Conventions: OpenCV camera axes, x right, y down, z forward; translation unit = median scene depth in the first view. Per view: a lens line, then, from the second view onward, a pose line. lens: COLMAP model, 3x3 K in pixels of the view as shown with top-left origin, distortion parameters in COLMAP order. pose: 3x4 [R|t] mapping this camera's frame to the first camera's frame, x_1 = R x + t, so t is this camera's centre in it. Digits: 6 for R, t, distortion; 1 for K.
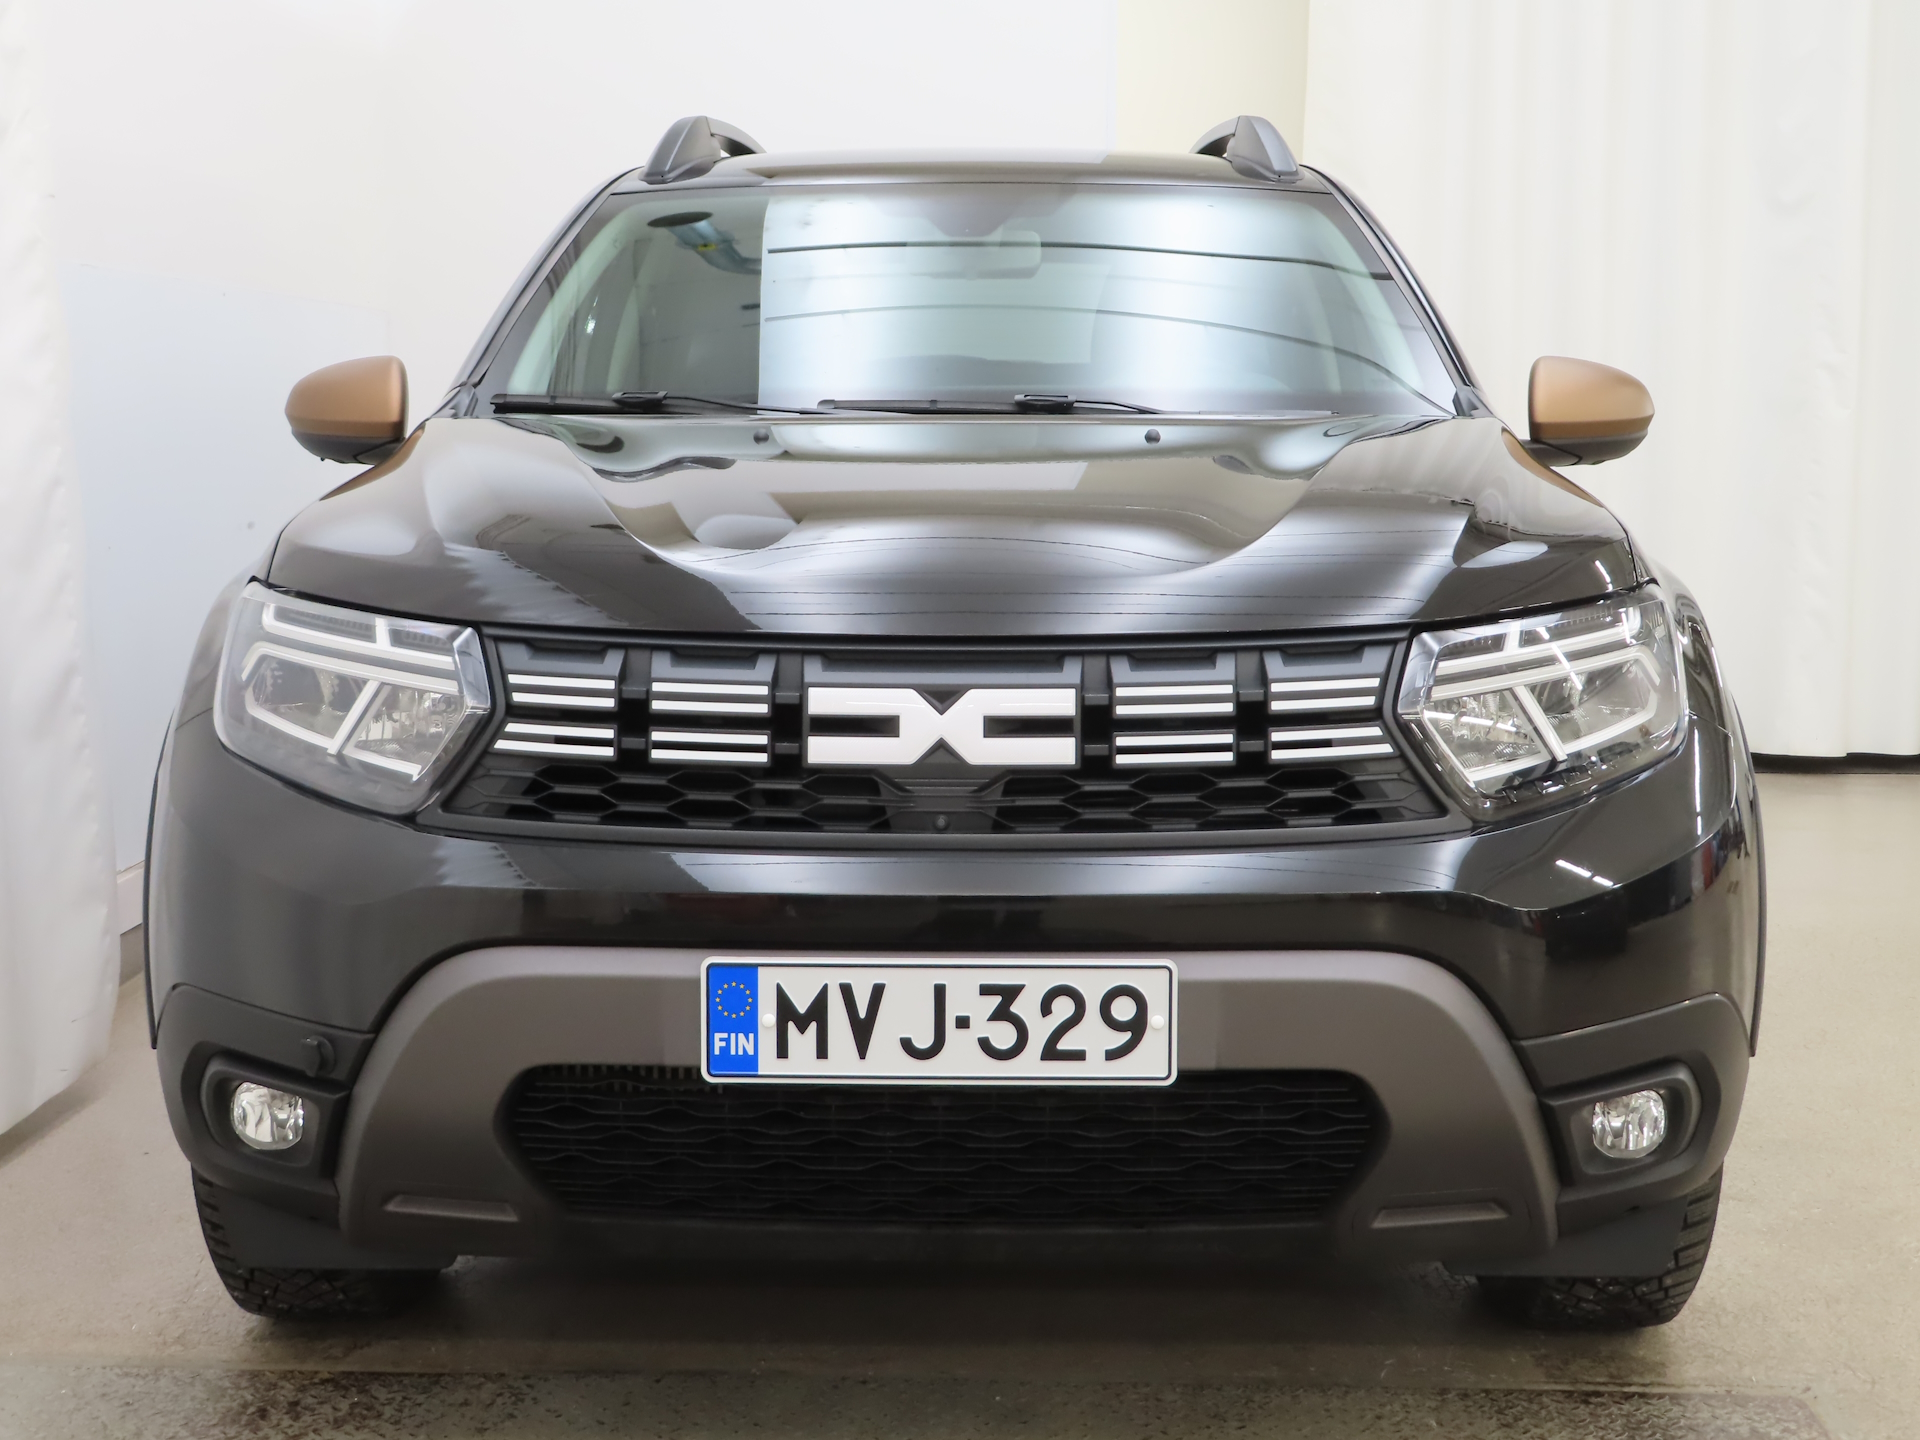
lens RADIAL K [[2397.5, 0, 959.9], [0, 2397.5, 715.9], [0, 0, 1]] dist [0.035873, 0.000000]
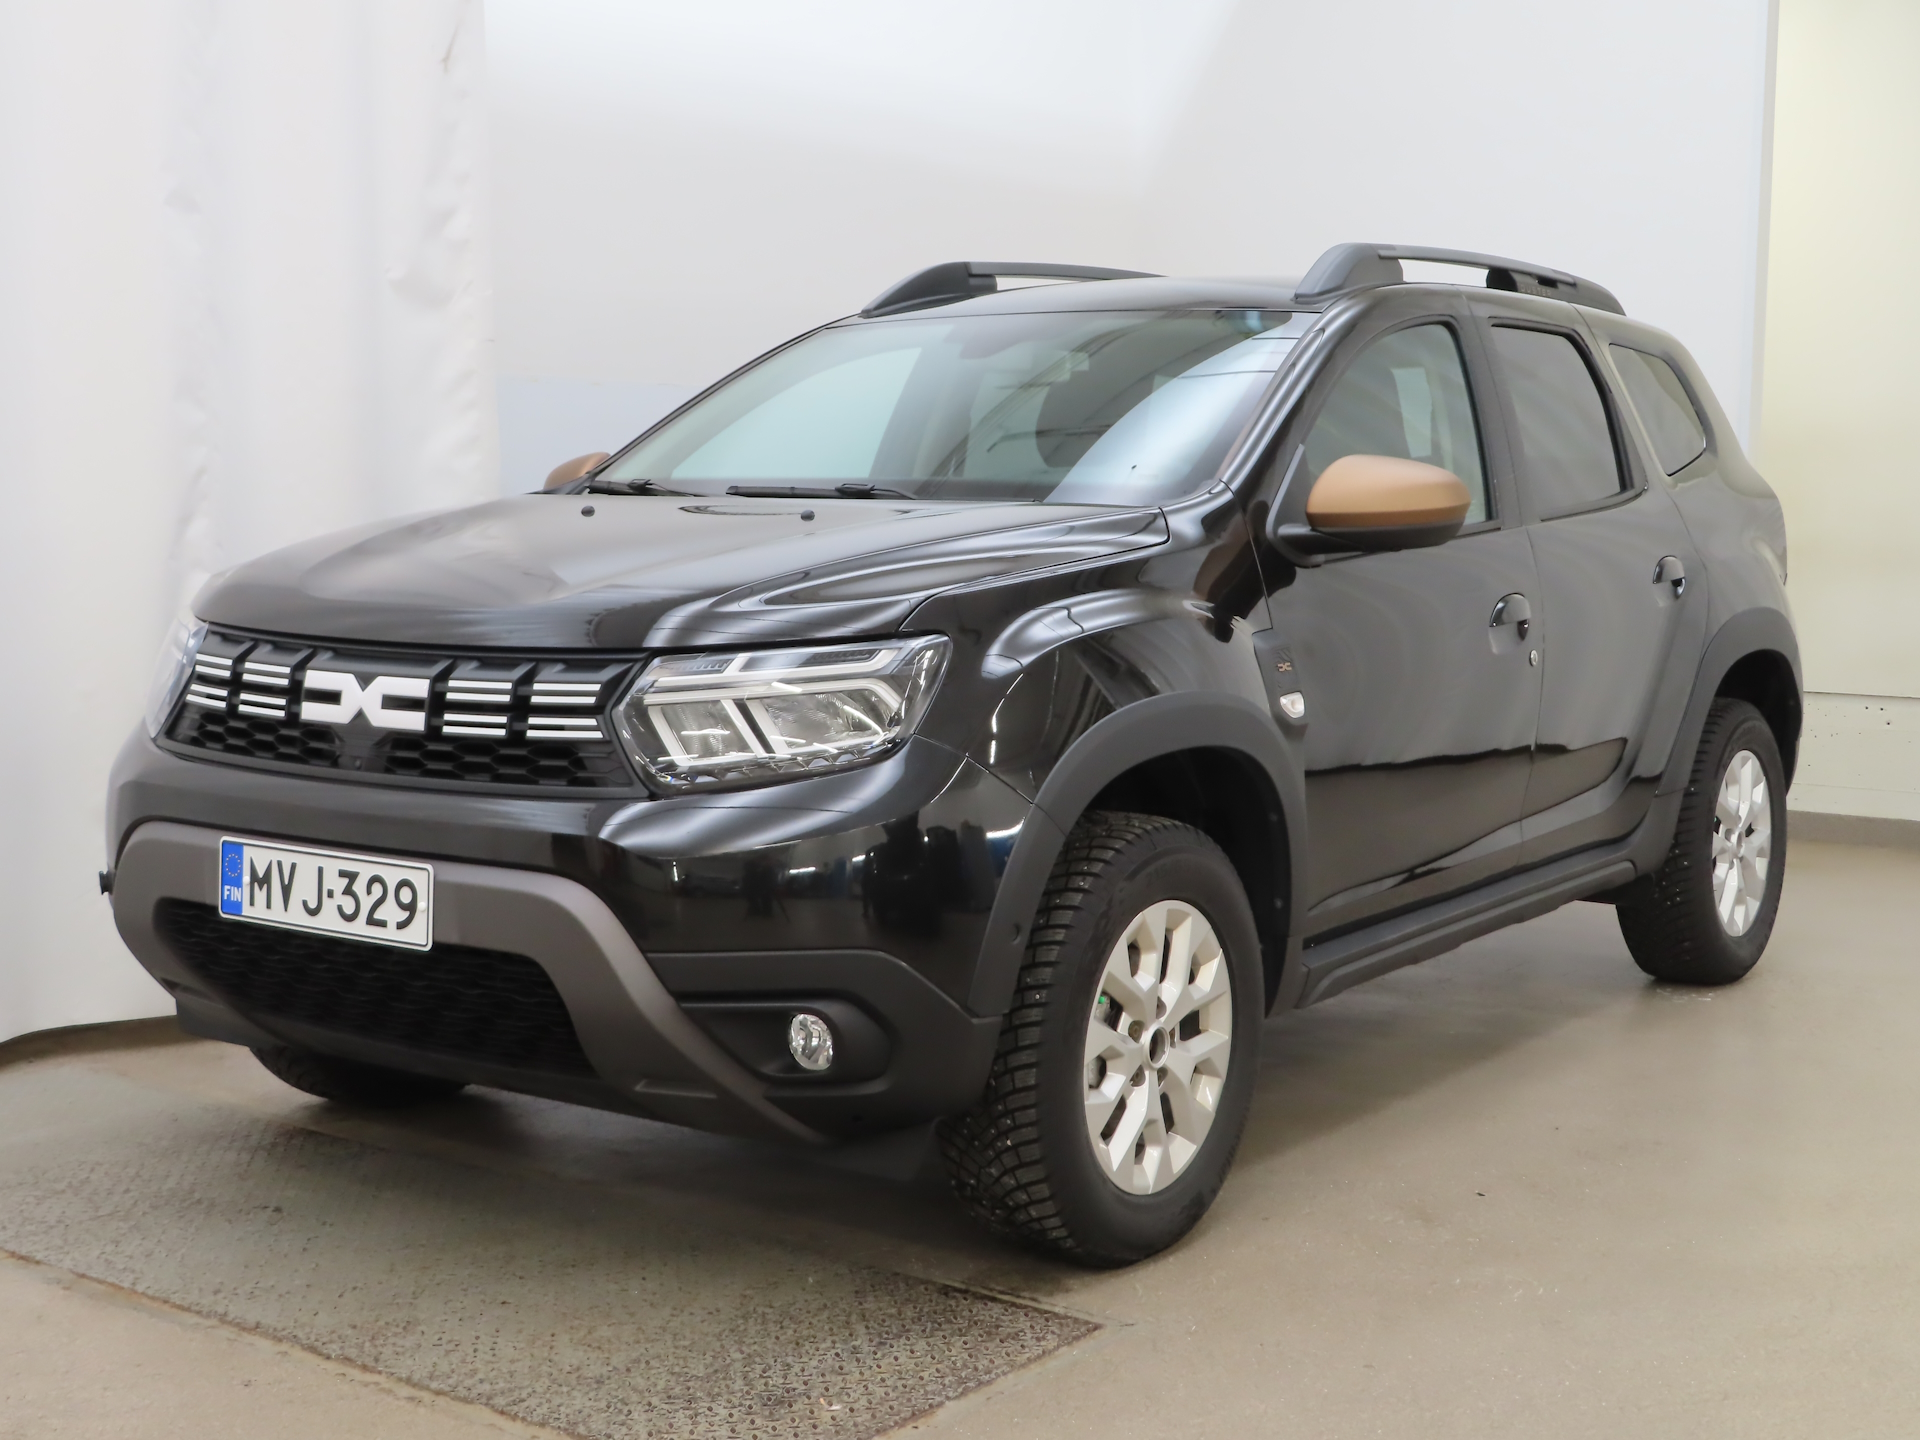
lens RADIAL K [[2397.5, 0, 959.6], [0, 2397.5, 723.9], [0, 0, 1]] dist [0.035873, 0.000000]
pose [[0.837270, 0.061676, -0.543301, 1.126228], [-0.078914, 0.996846, -0.008449, 0.002520], [0.541066, 0.049948, 0.839496, -0.061447]]
